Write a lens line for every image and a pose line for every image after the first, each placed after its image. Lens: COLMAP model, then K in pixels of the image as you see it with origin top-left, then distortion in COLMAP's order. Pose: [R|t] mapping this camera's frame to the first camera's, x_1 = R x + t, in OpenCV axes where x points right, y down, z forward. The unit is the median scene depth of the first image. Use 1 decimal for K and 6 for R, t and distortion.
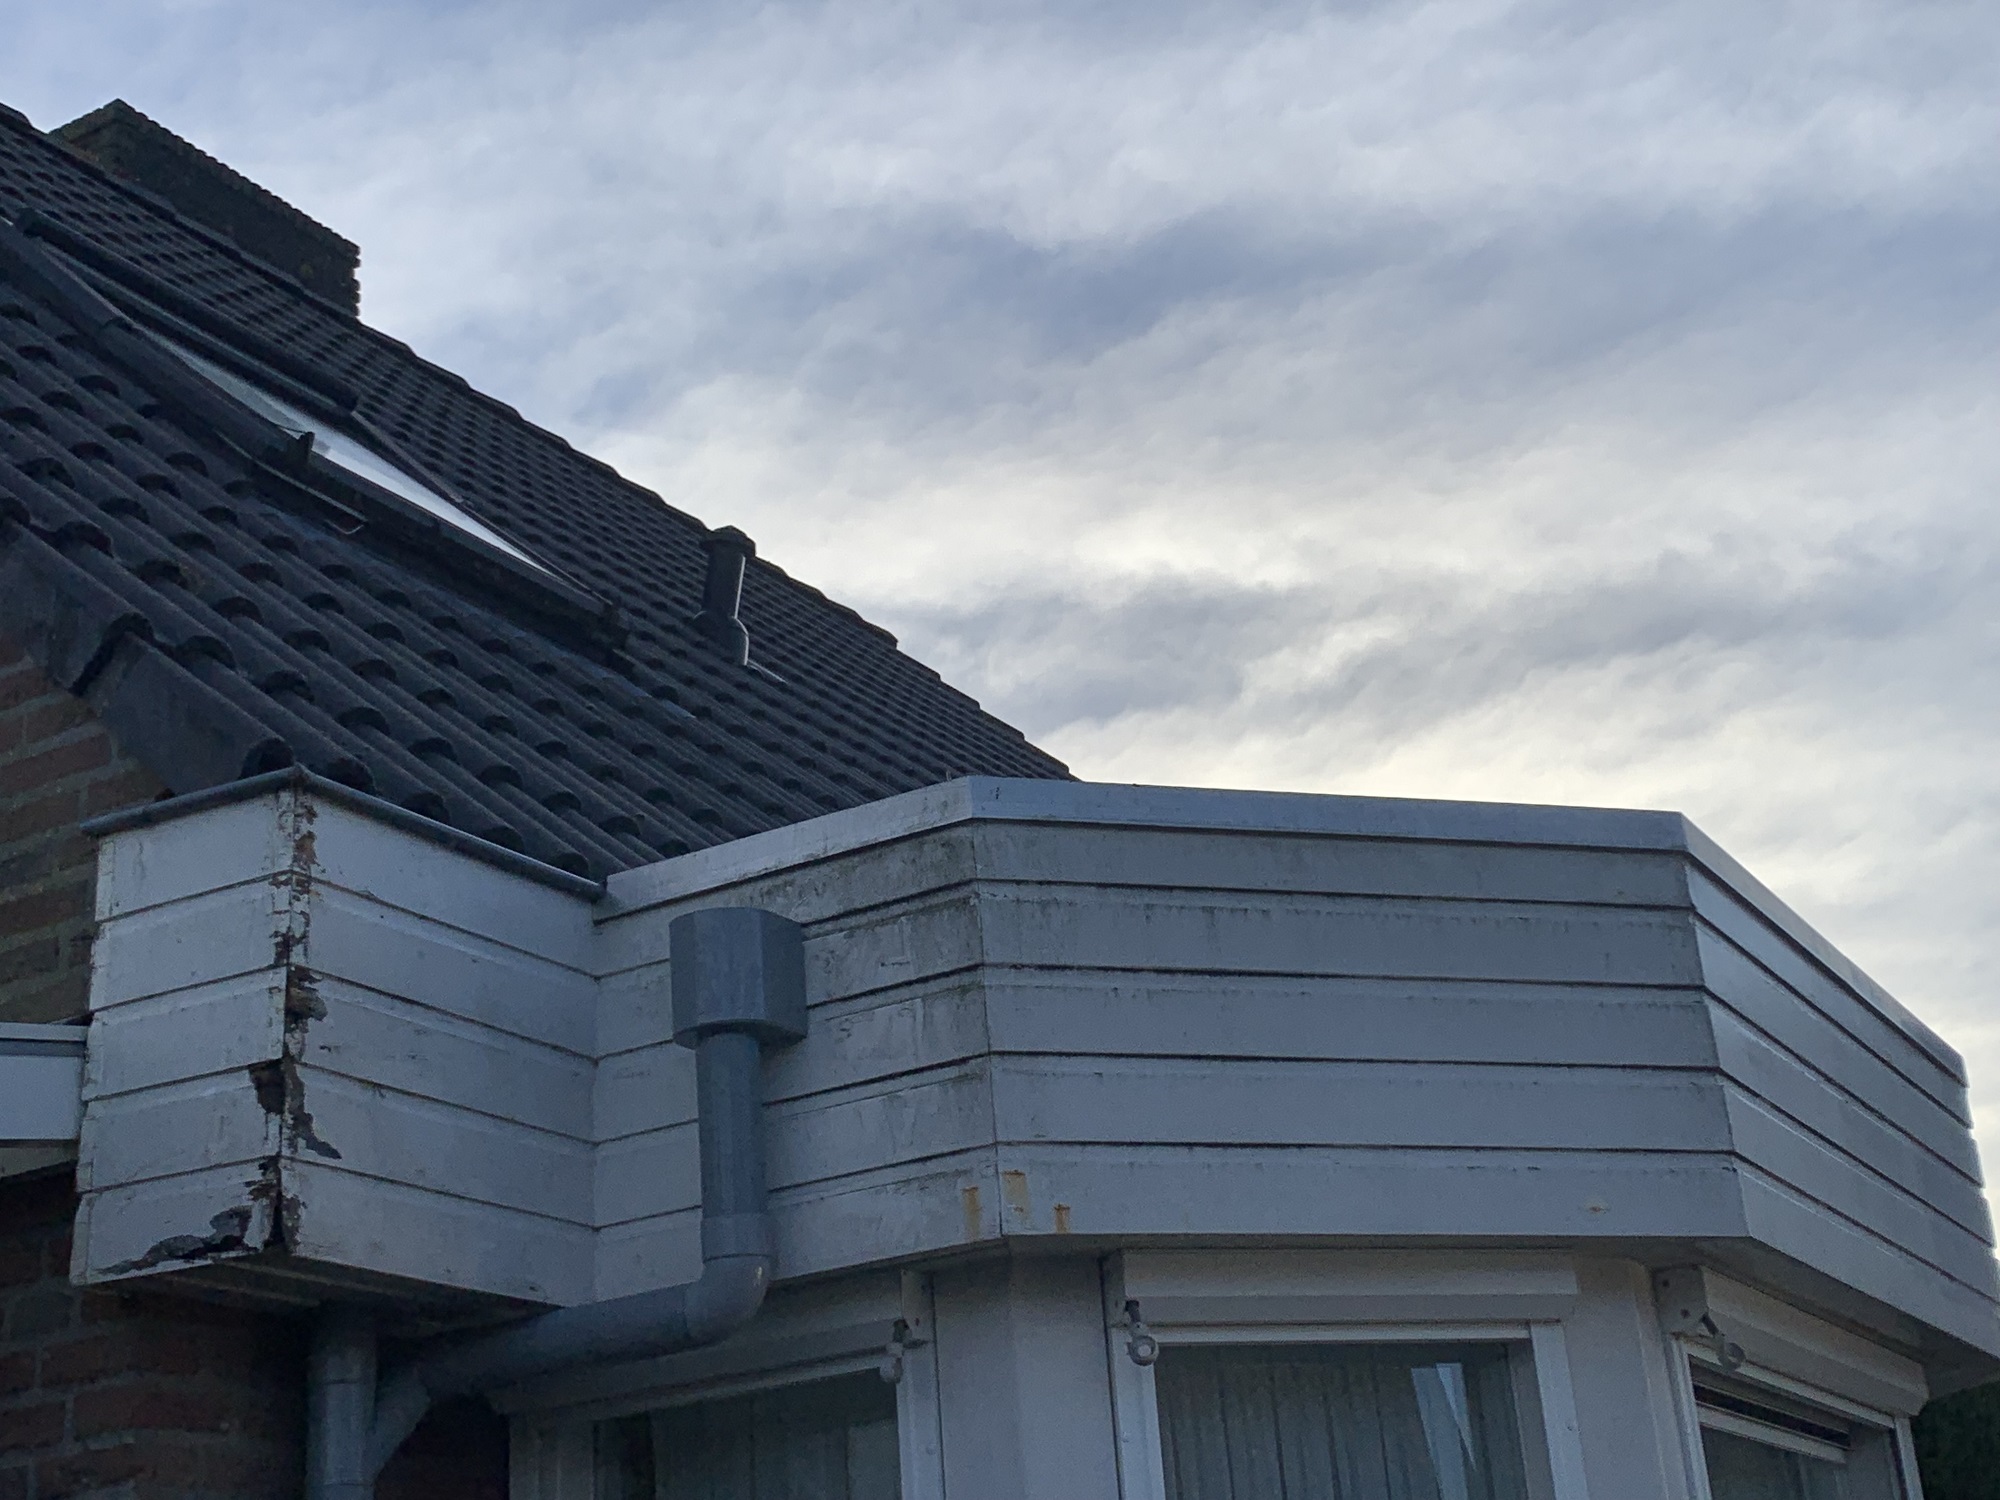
lens RADIAL K [[2771.5, 0, 1000.0], [0, 2771.5, 750.0], [0, 0, 1]] dist [0.090501, -0.092027]
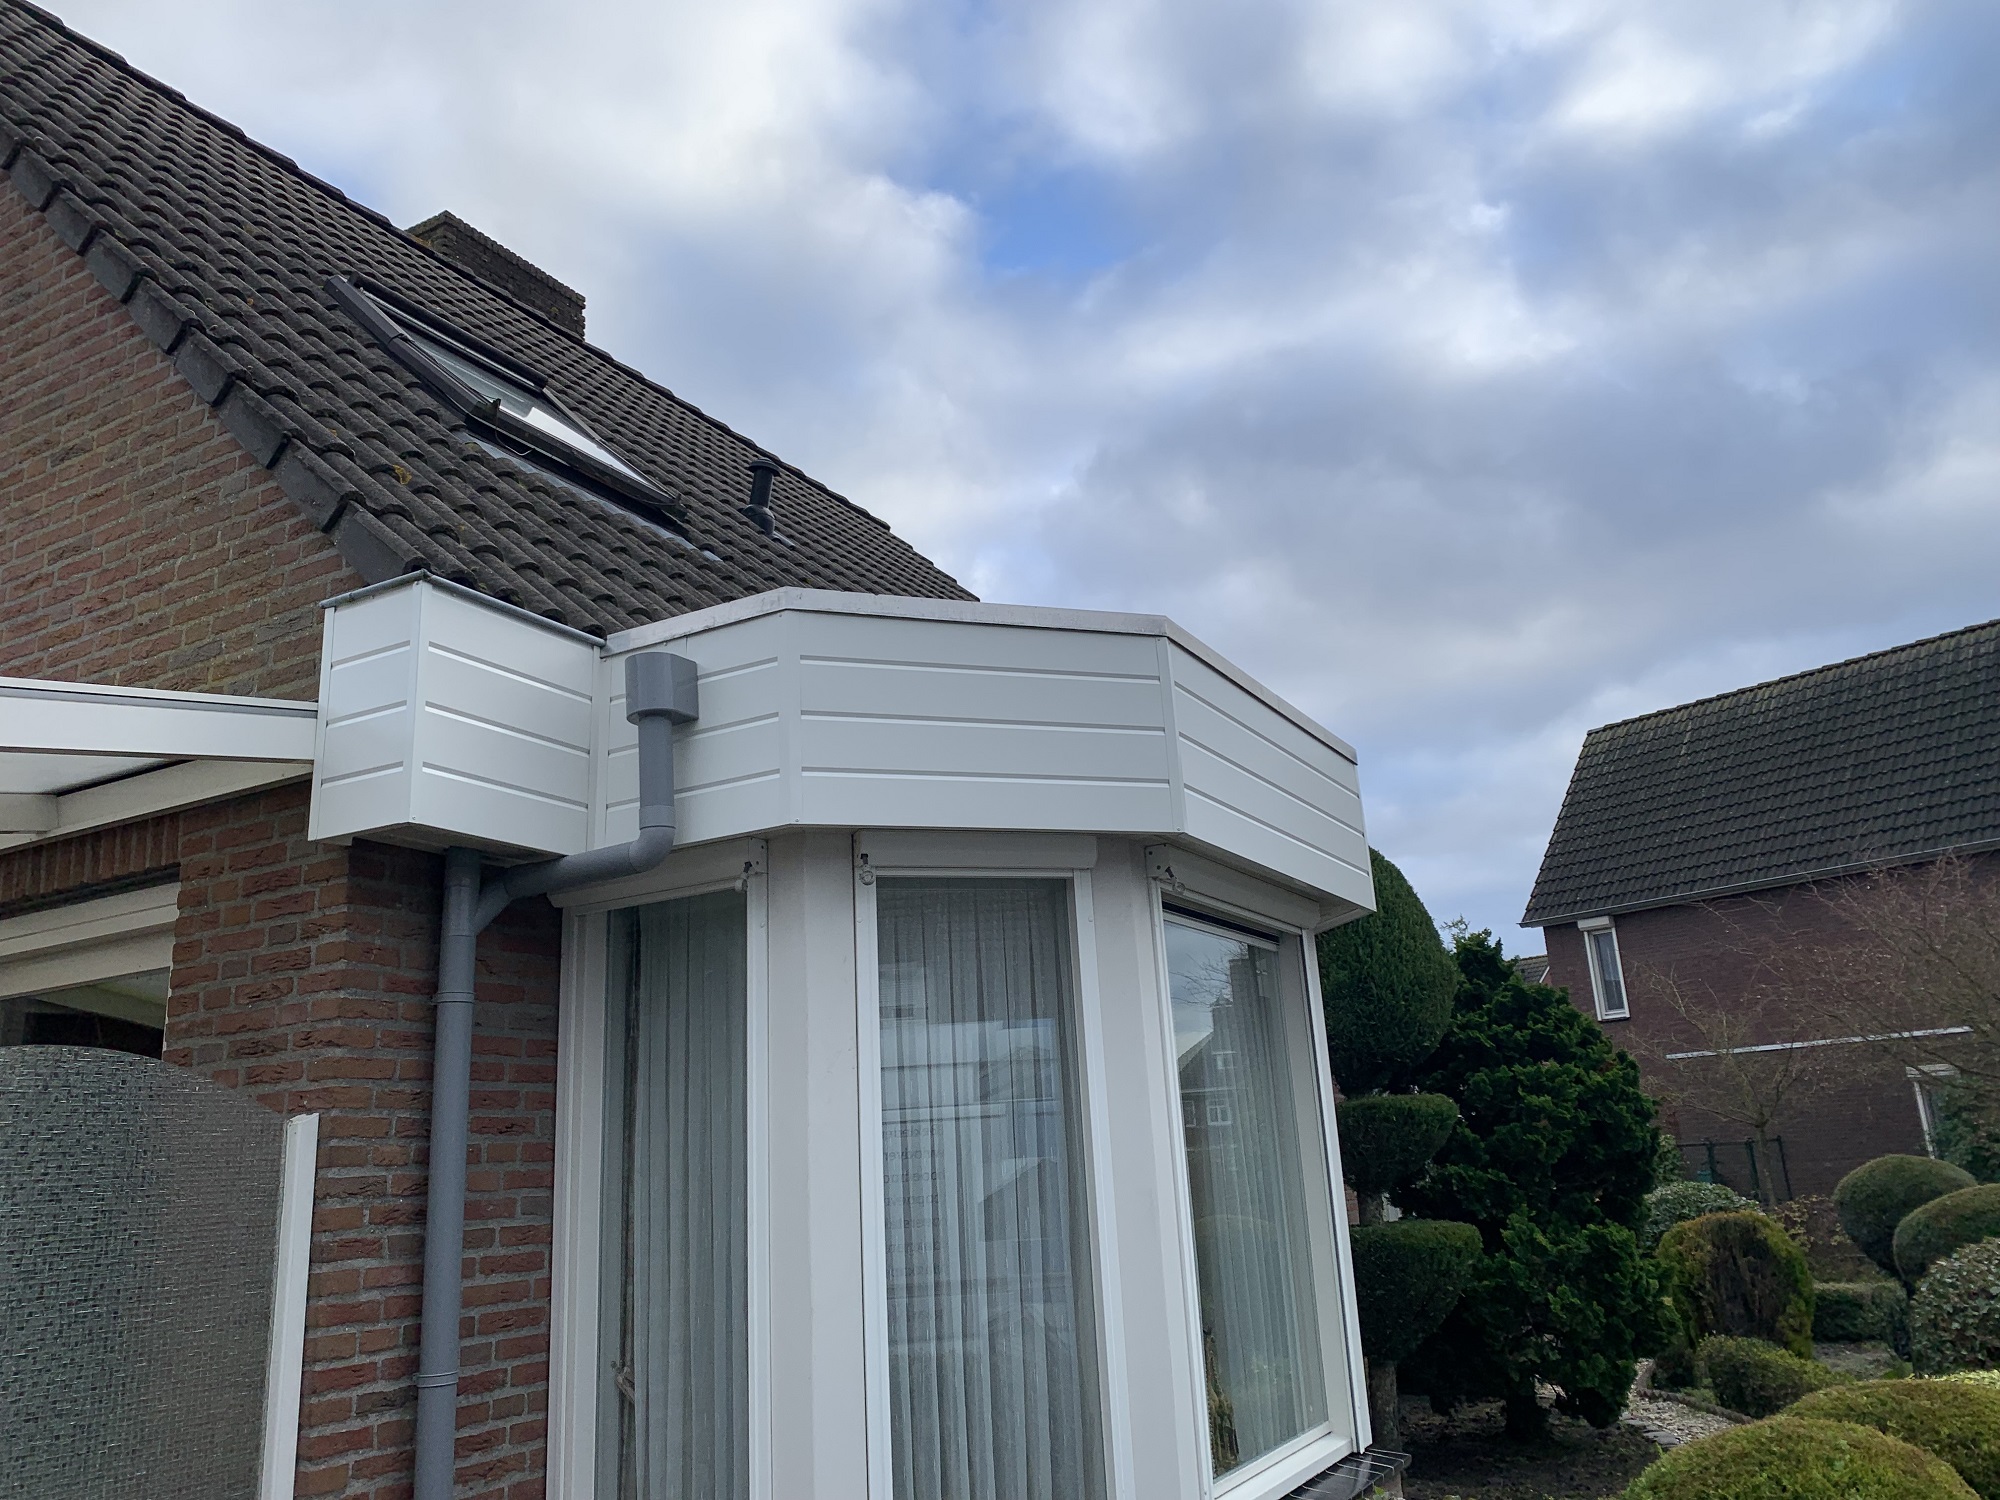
lens RADIAL K [[1505.2, 0, 1000.0], [0, 1505.2, 750.0], [0, 0, 1]] dist [0.100394, -0.158216]
pose [[0.999688, 0.020752, 0.013889, 0.119443], [-0.022087, 0.994318, 0.104131, 0.008853], [-0.011649, -0.104406, 0.994467, -0.060643]]
